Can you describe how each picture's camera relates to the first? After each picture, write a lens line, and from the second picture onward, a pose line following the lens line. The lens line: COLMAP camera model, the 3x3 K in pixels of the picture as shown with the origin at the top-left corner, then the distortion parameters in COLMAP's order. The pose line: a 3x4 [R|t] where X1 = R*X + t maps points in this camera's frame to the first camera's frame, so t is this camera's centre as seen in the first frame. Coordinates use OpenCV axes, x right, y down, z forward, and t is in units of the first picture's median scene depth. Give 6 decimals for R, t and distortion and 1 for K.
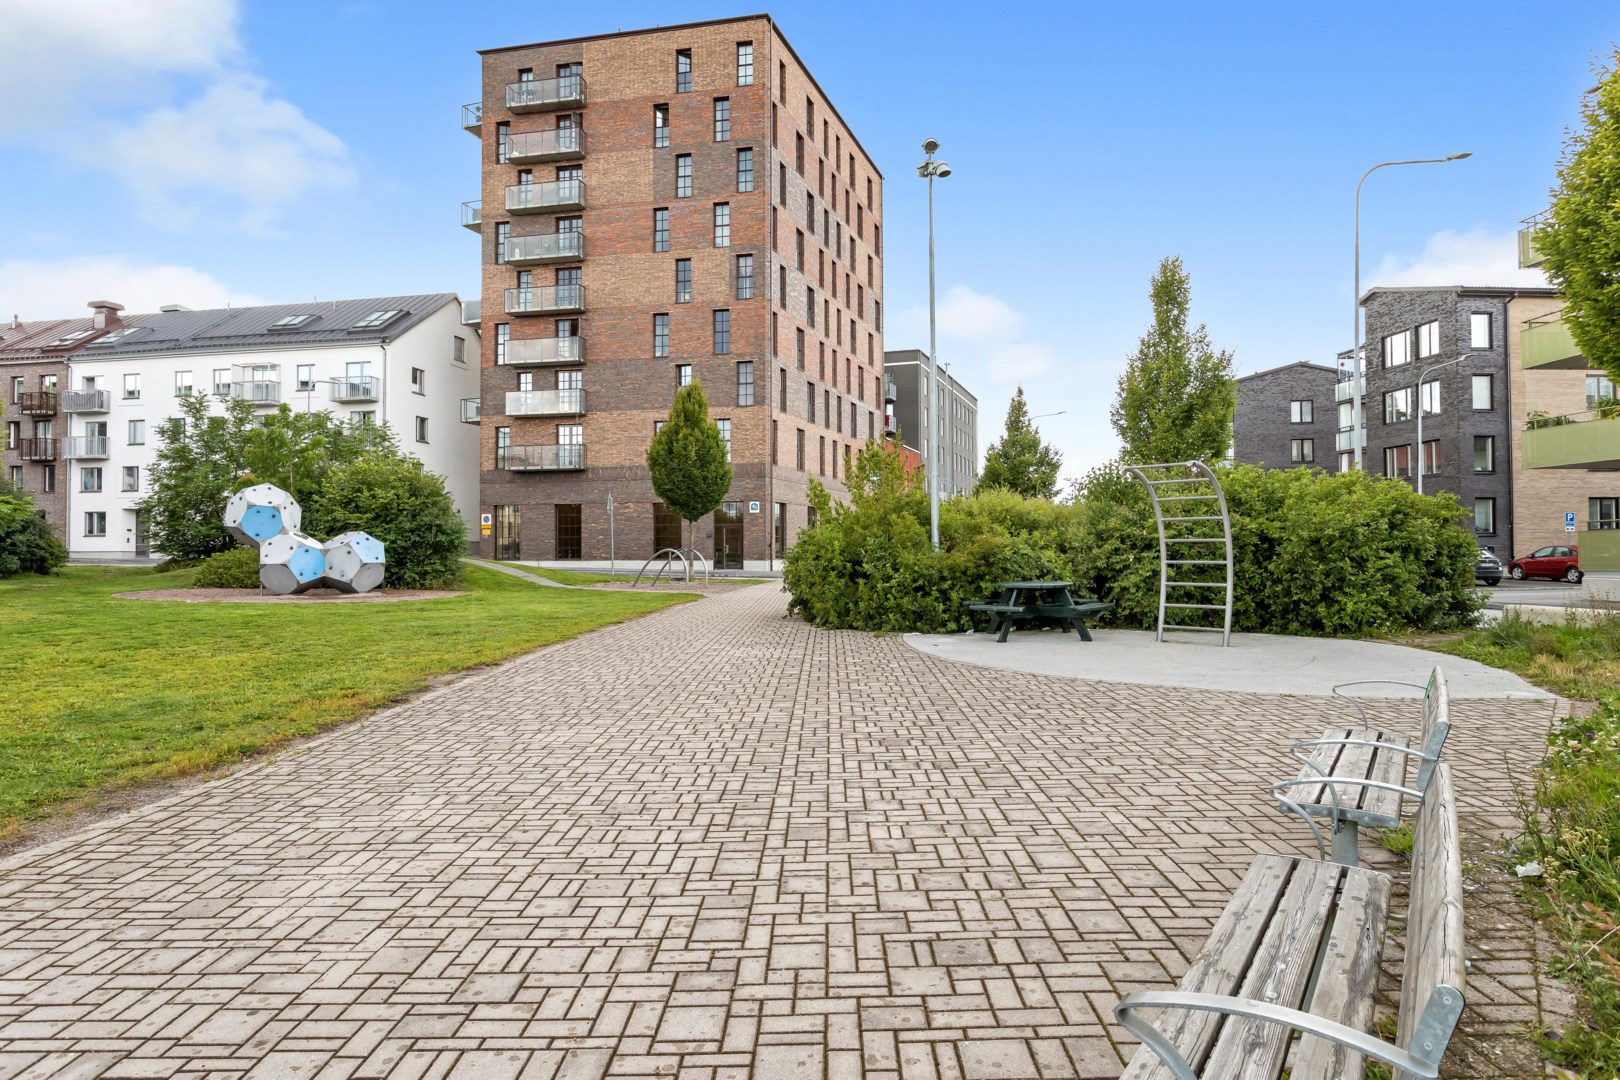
lens RADIAL K [[1001.7, 0, 810.0], [0, 1001.7, 540.0], [0, 0, 1]] dist [0.000648, -0.000204]
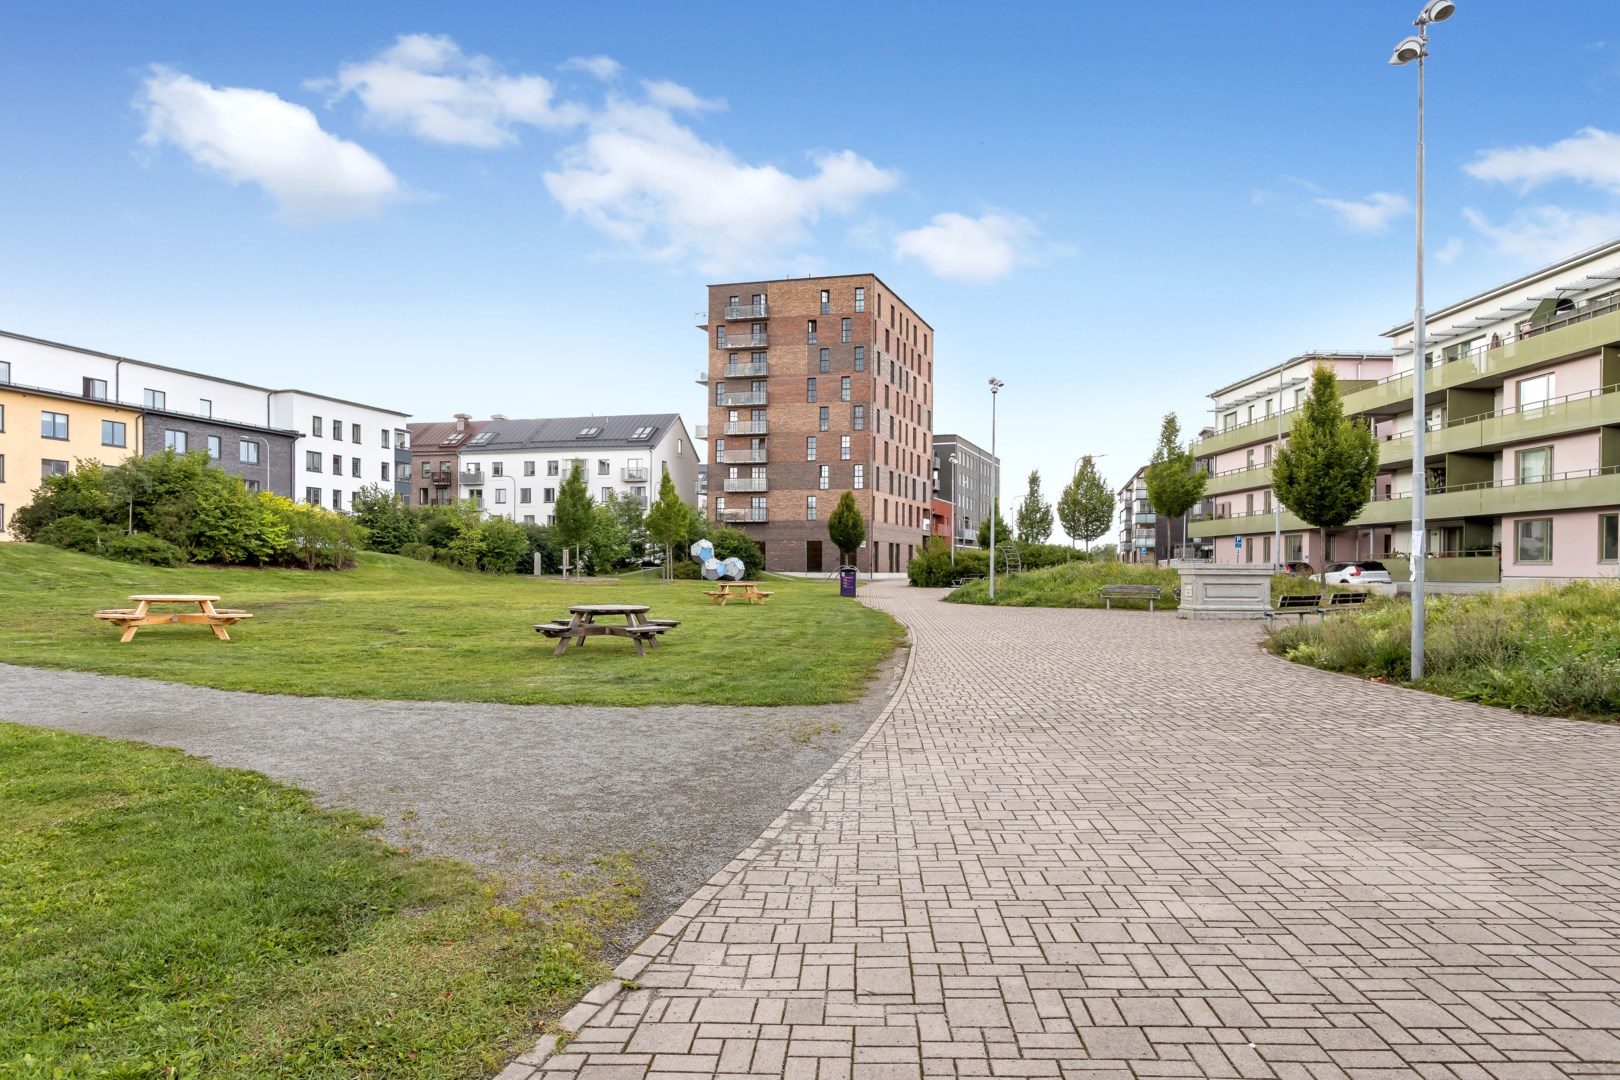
lens RADIAL K [[993.5, 0, 808.9], [0, 993.5, 586.9], [0, 0, 1]] dist [0.001835, 0.000084]
pose [[0.999081, 0.011086, -0.041402, -0.072022], [-0.010004, 0.999606, 0.026236, -0.000891], [0.041677, -0.025798, 0.998798, -0.770501]]
